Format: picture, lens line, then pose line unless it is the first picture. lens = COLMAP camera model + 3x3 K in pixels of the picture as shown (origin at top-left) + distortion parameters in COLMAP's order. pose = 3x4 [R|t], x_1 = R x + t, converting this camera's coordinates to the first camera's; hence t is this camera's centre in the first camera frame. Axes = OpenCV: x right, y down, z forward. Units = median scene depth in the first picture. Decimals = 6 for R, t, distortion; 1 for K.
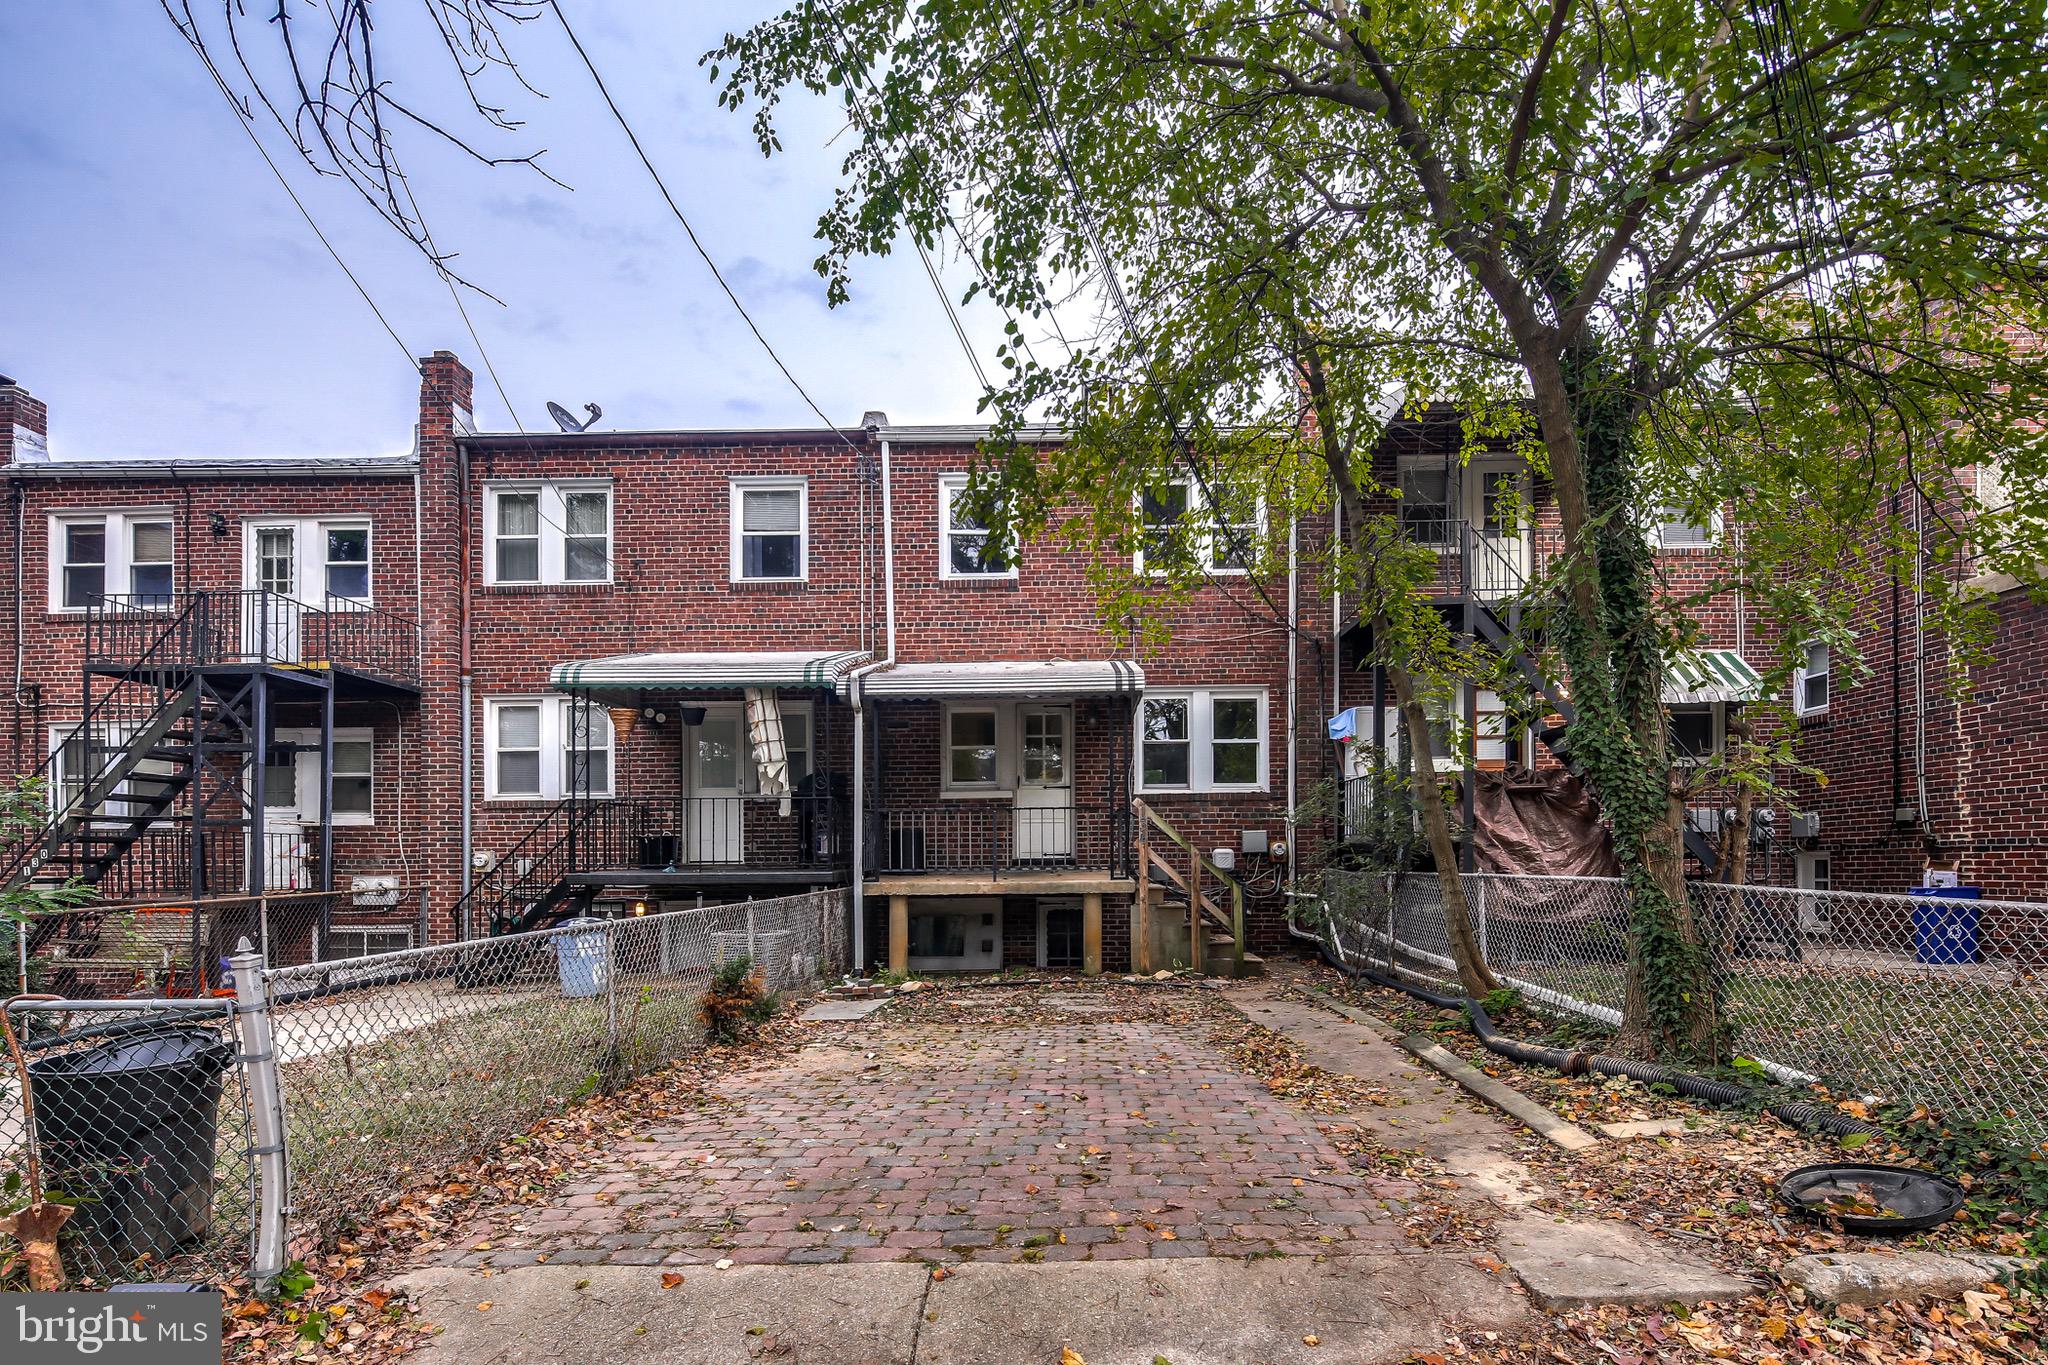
lens RADIAL K [[1016.3, 0, 994.8], [0, 1016.3, 643.1], [0, 0, 1]] dist [-0.000267, -0.000176]
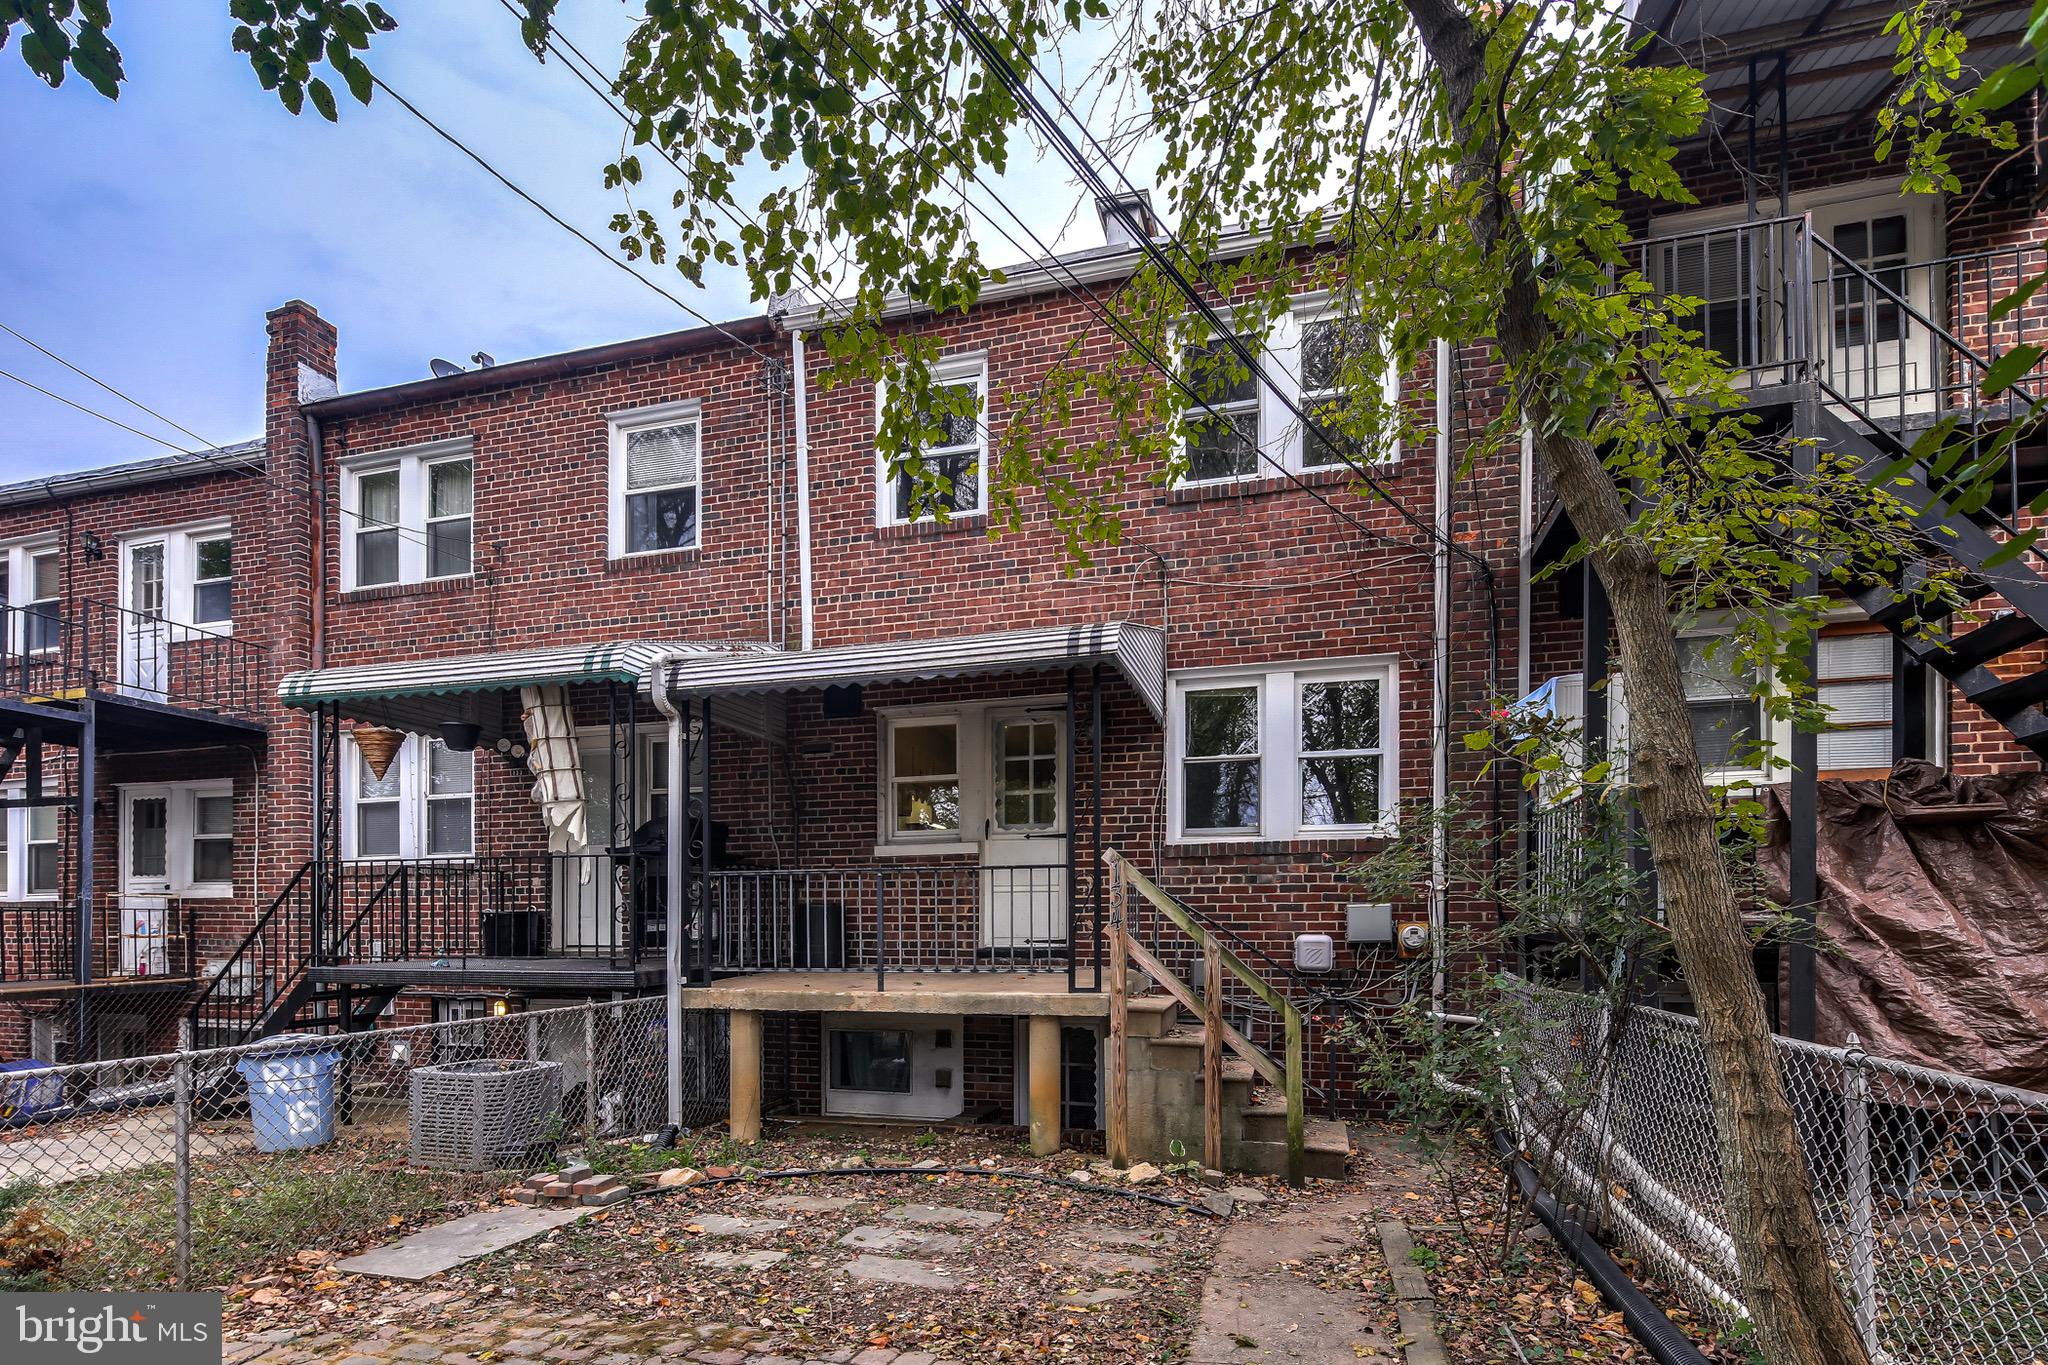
lens RADIAL K [[971.7, 0, 1024.3], [0, 971.7, 778.9], [0, 0, 1]] dist [0.001251, -0.000695]
pose [[0.971932, -0.030960, -0.233217, 0.190127], [0.045958, 0.997191, 0.059150, 0.070155], [0.230731, -0.068208, 0.970624, 0.411973]]
